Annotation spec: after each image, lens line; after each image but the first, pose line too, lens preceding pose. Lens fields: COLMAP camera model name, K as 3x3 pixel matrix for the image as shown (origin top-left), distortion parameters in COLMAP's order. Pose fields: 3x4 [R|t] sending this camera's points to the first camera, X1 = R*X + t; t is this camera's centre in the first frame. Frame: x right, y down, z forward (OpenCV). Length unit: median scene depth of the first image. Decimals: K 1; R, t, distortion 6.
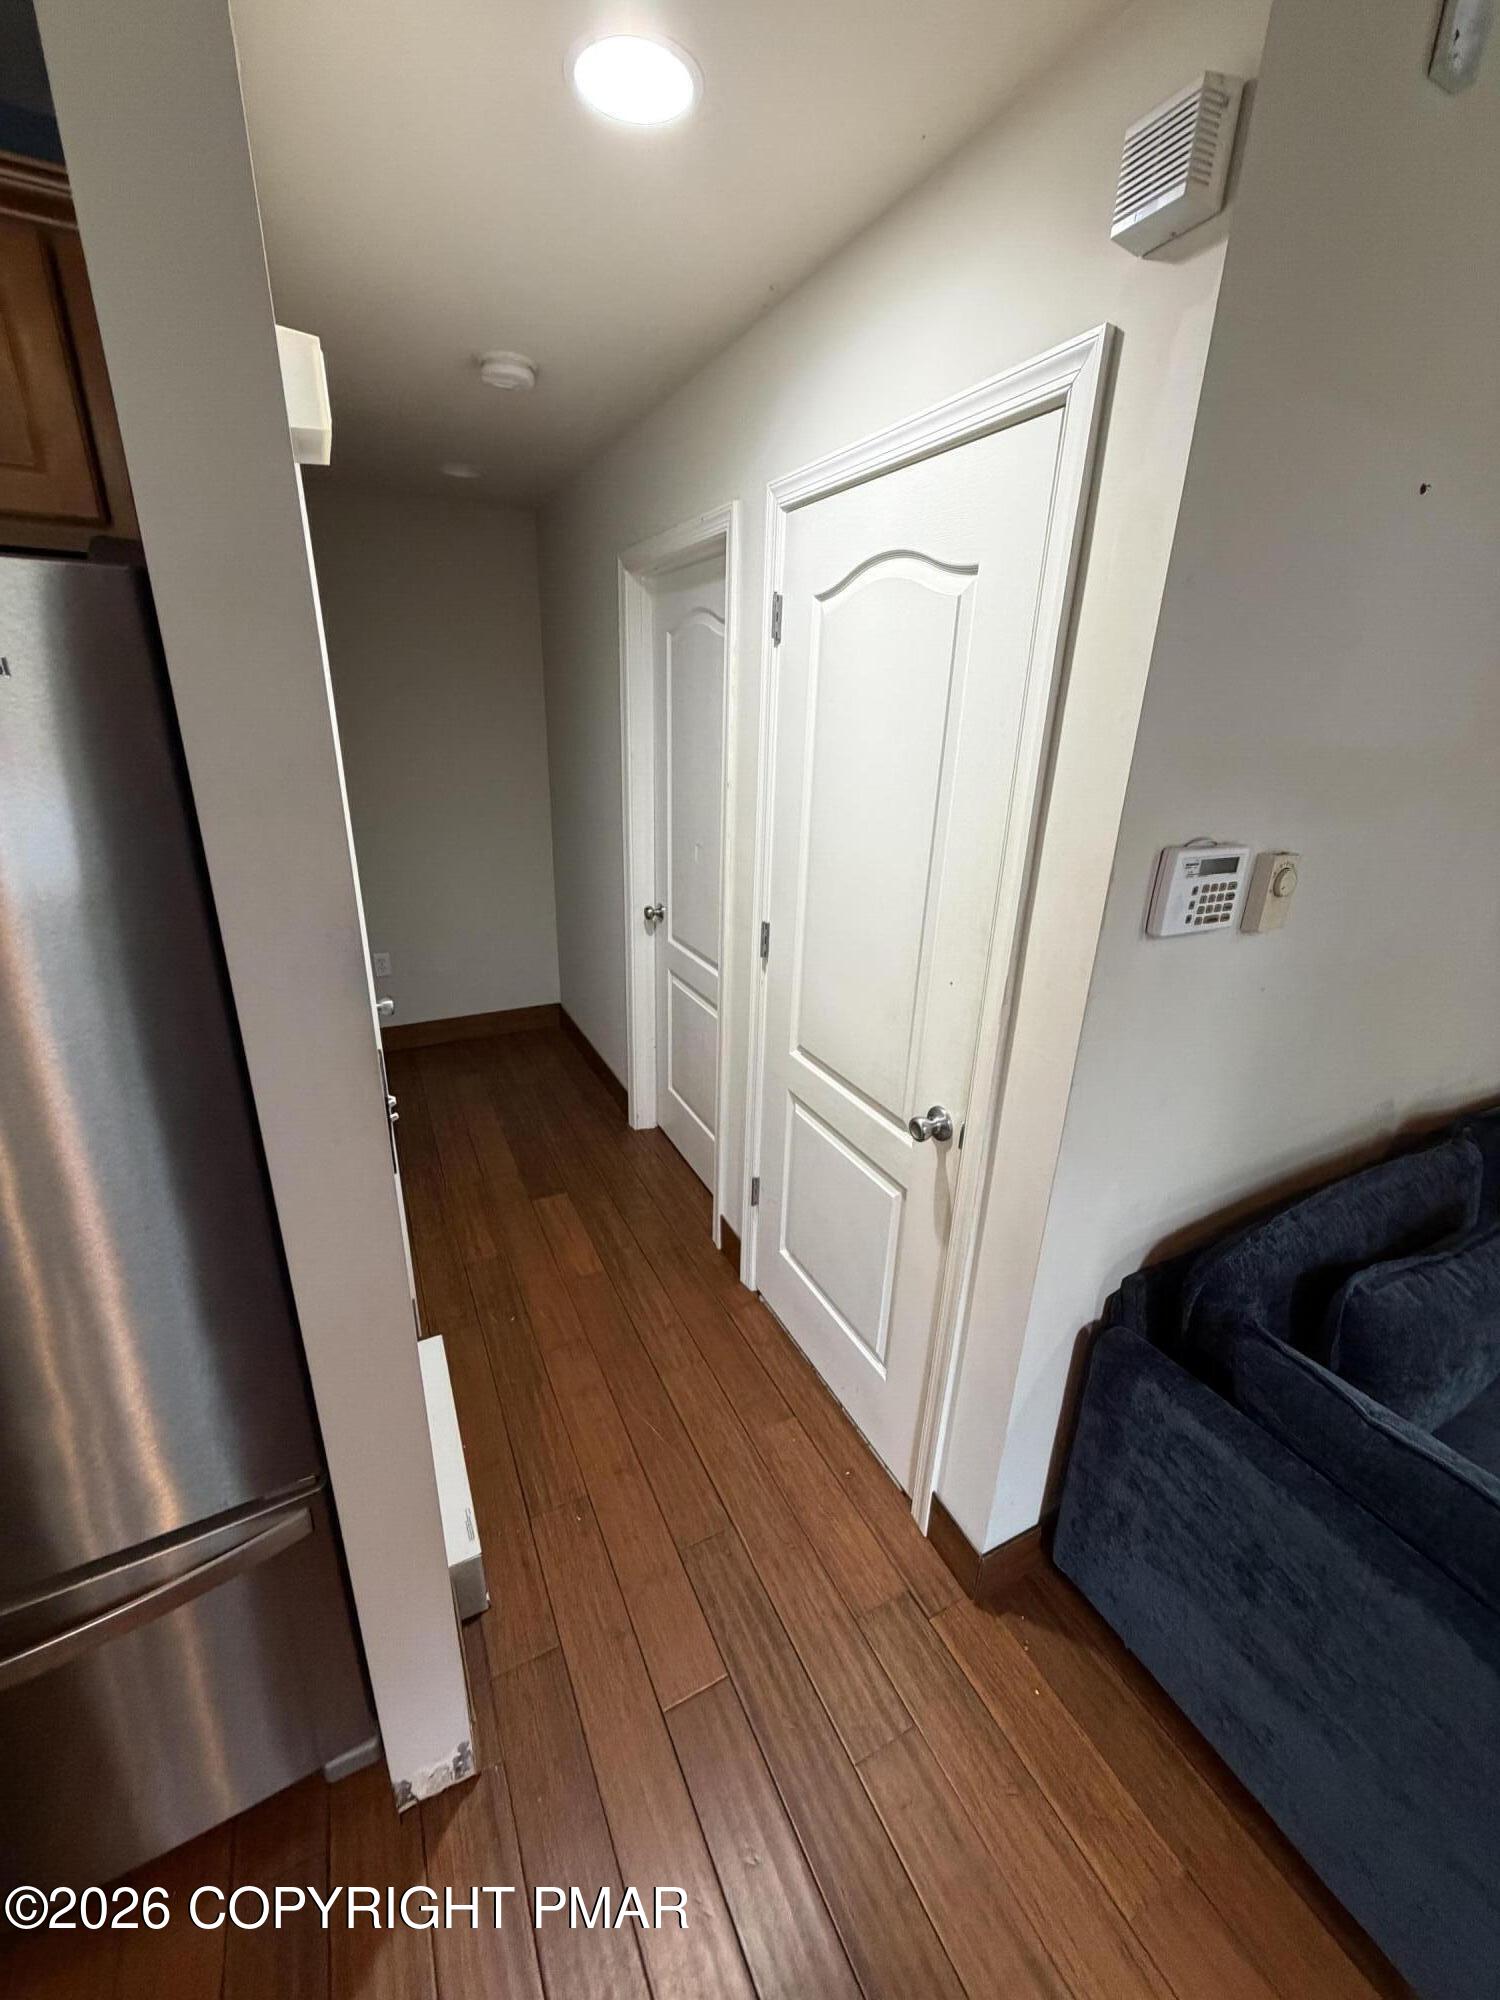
lens RADIAL K [[794.8, 0, 744.1], [0, 794.8, 994.3], [0, 0, 1]] dist [-0.000300, -0.000184]
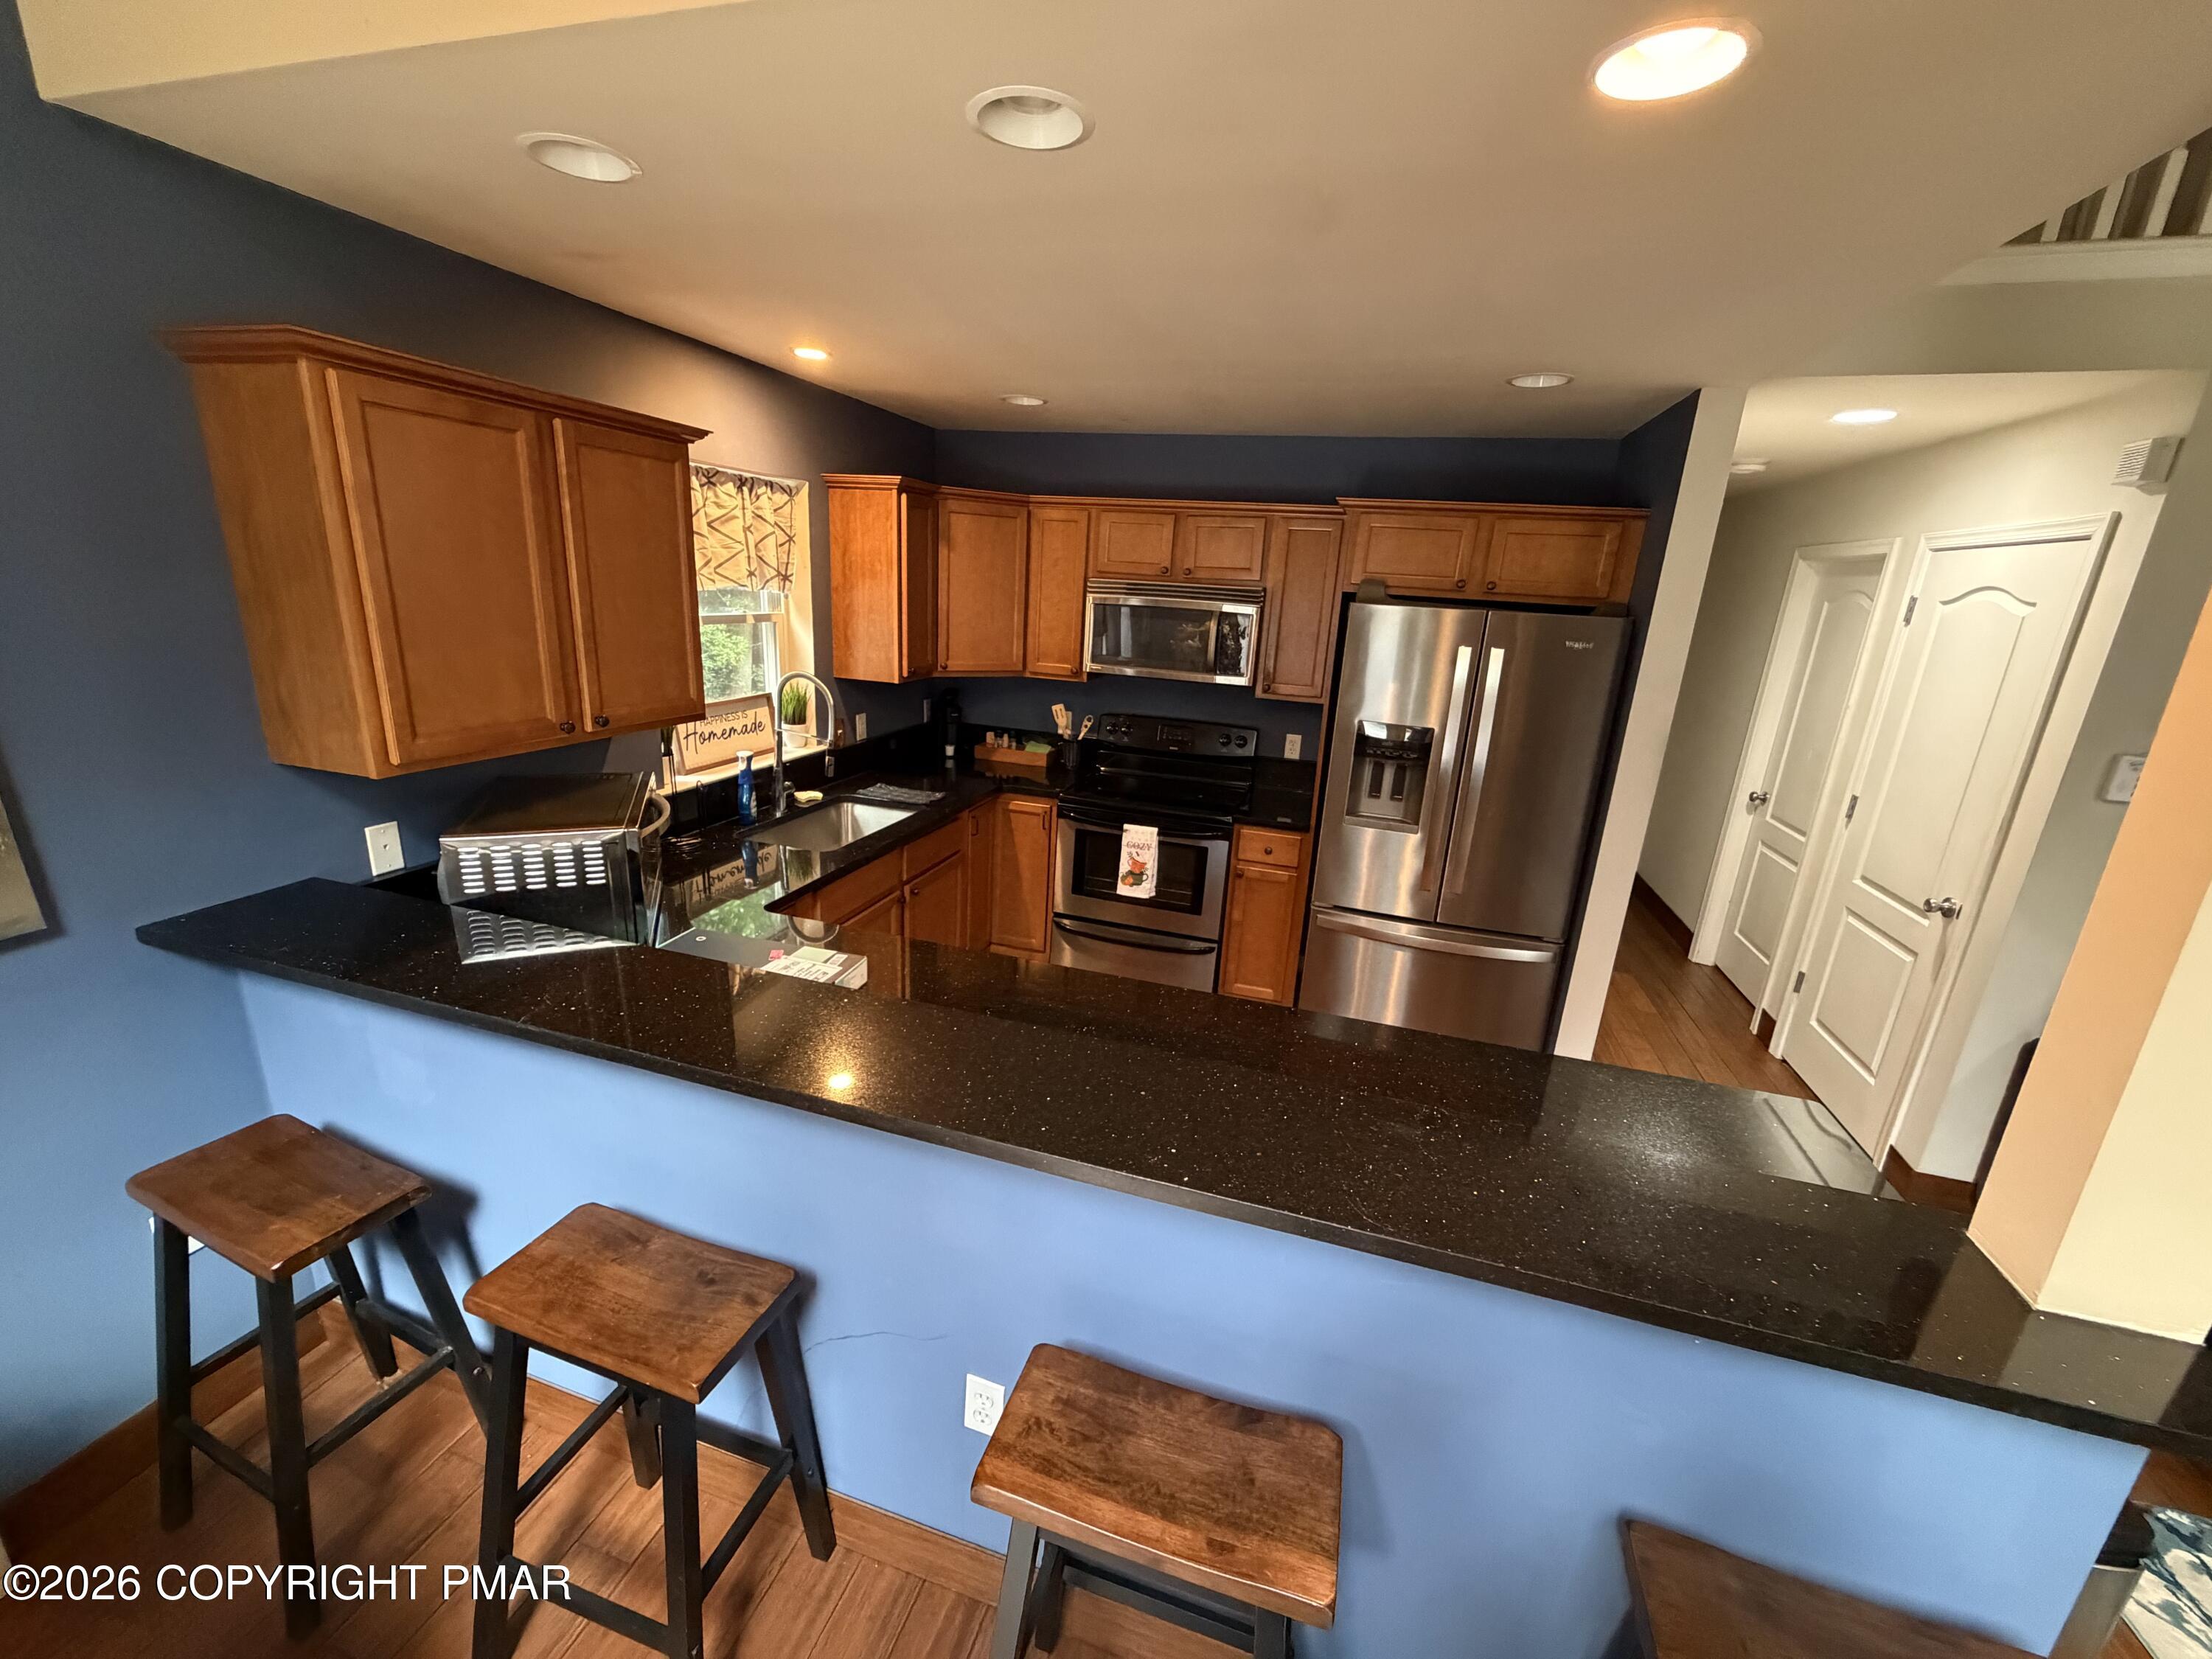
lens RADIAL K [[879.1, 0, 1098.0], [0, 879.1, 831.2], [0, 0, 1]] dist [-0.000300, -0.000184]
pose [[0.724851, 0.200594, -0.659055, 0.097308], [-0.265947, 0.963987, 0.000908, 0.357322], [0.635502, 0.174616, 0.752095, -1.172636]]
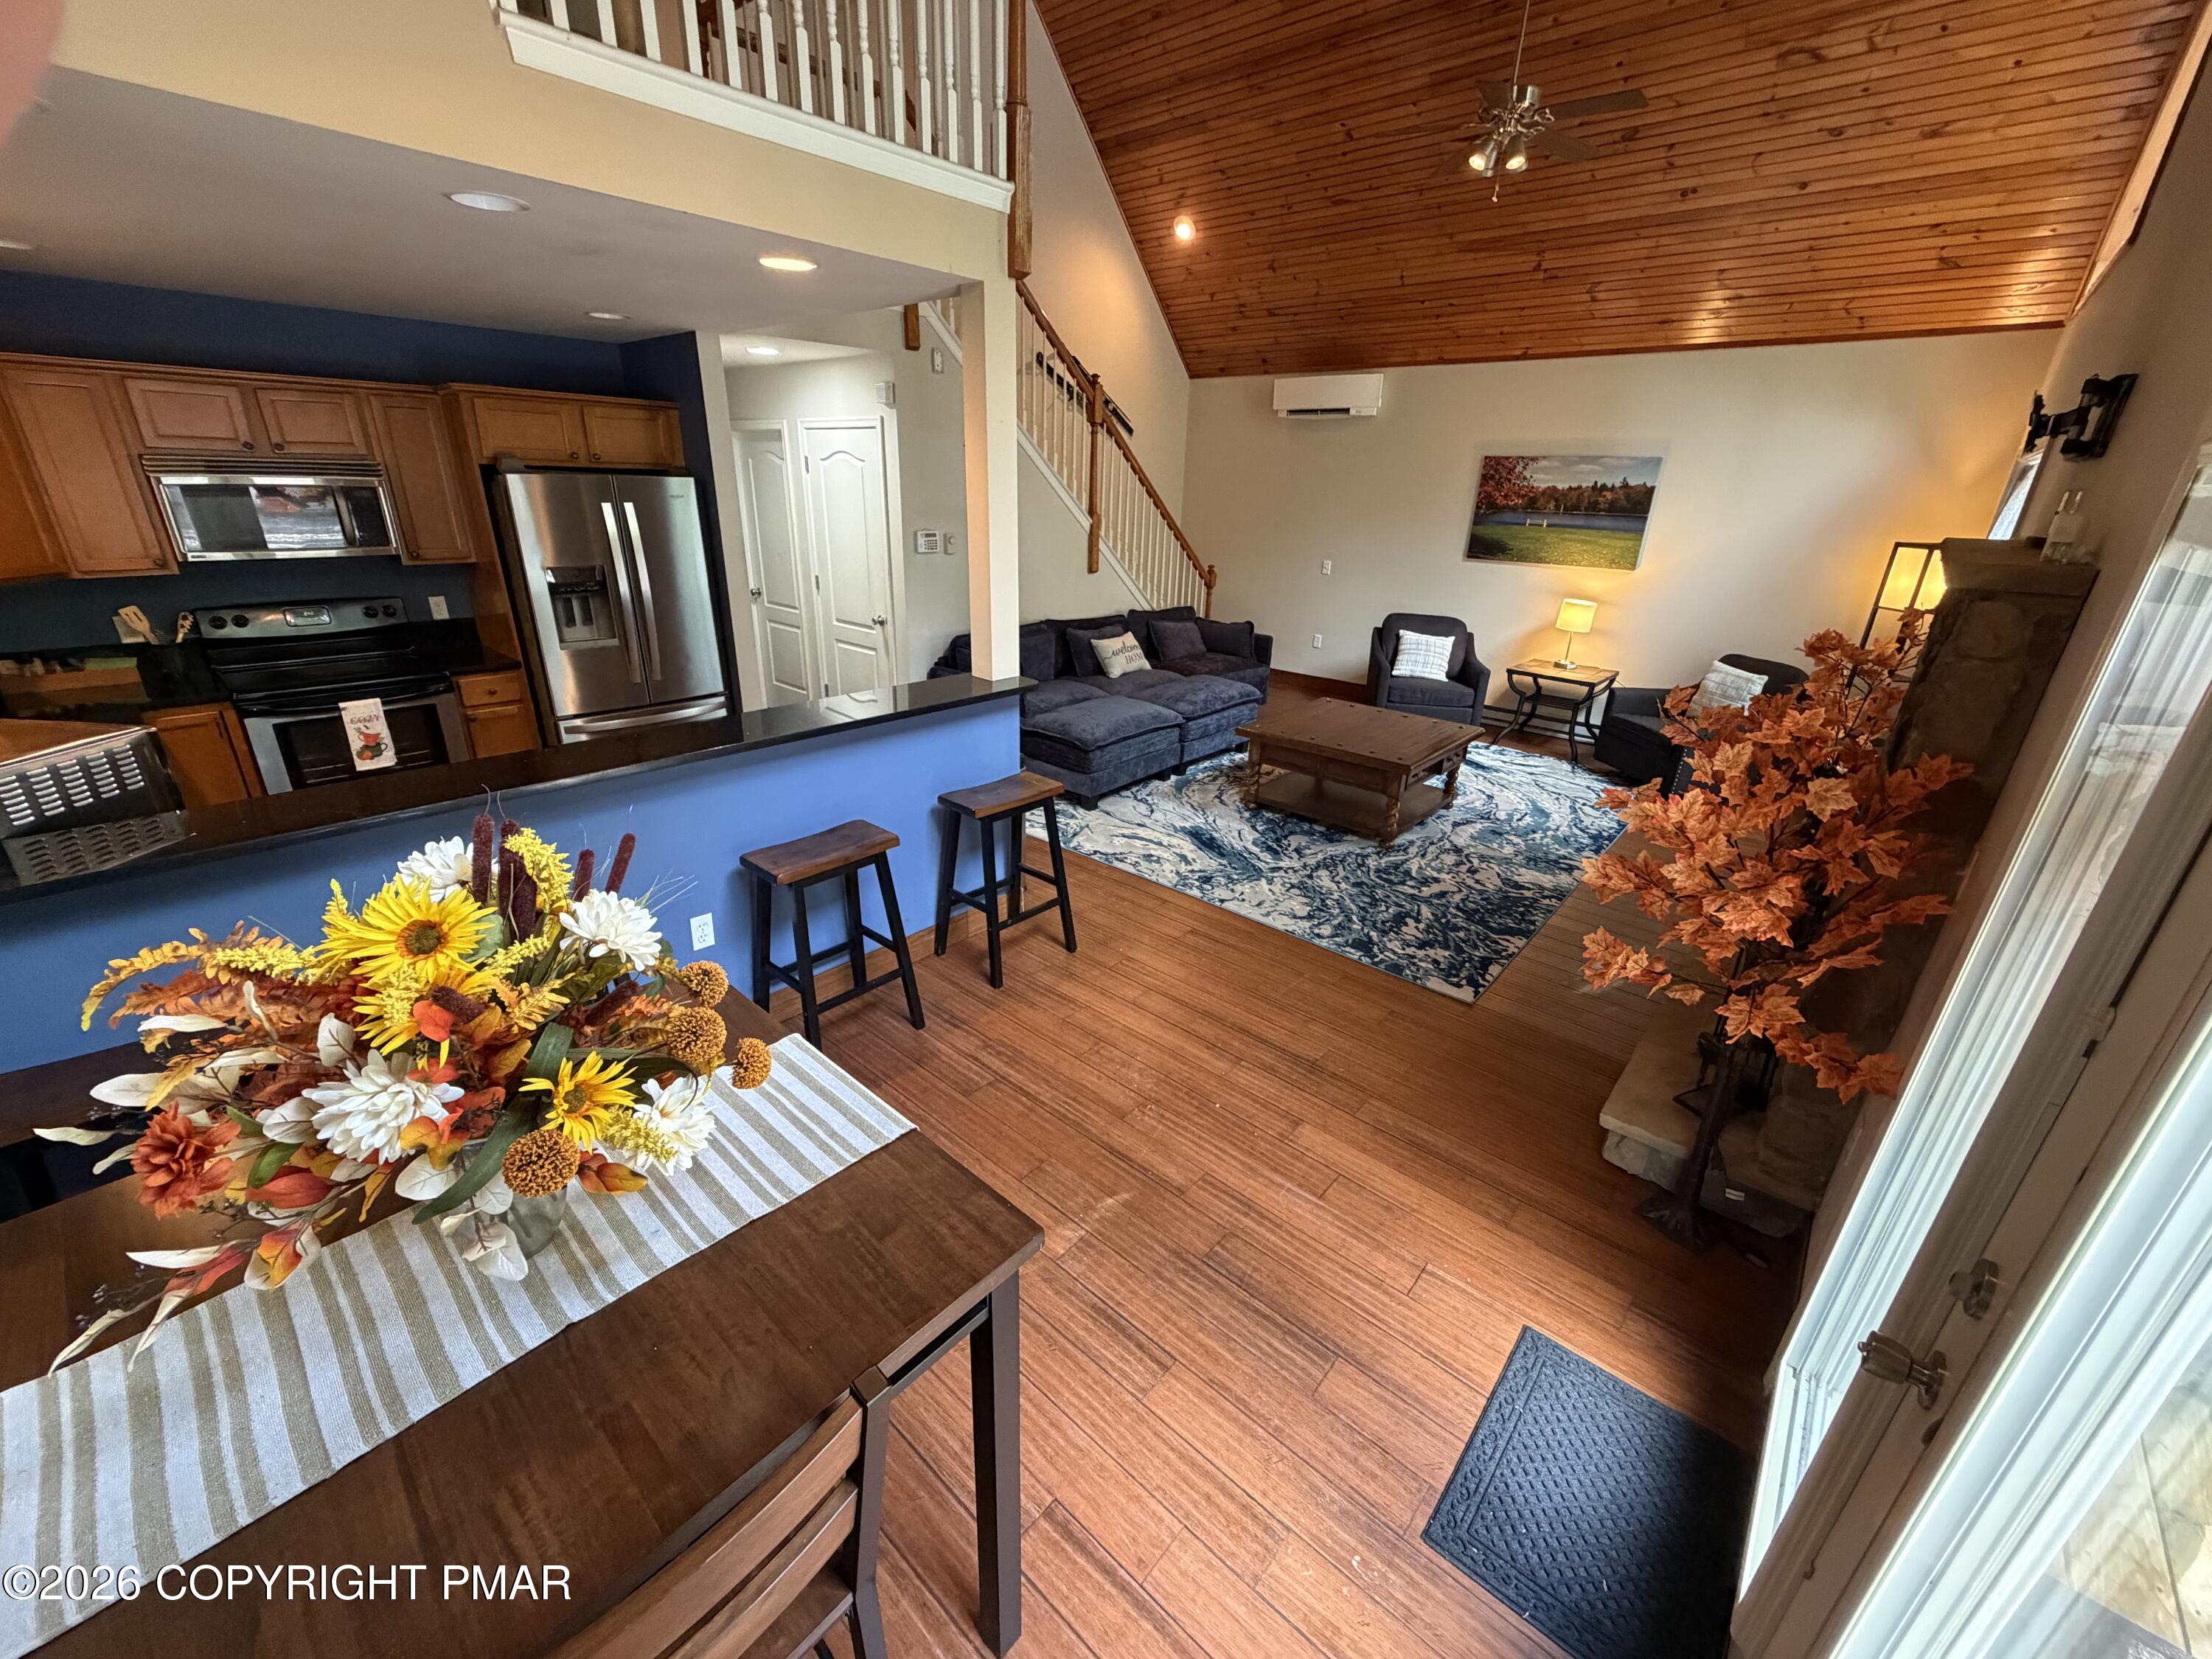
lens RADIAL K [[879.1, 0, 1098.0], [0, 879.1, 831.2], [0, 0, 1]] dist [-0.000300, -0.000184]
pose [[0.928767, -0.139412, 0.343448, -0.226987], [0.122543, 0.989959, 0.070454, 0.662130], [-0.349822, -0.023348, 0.936525, -2.100171]]
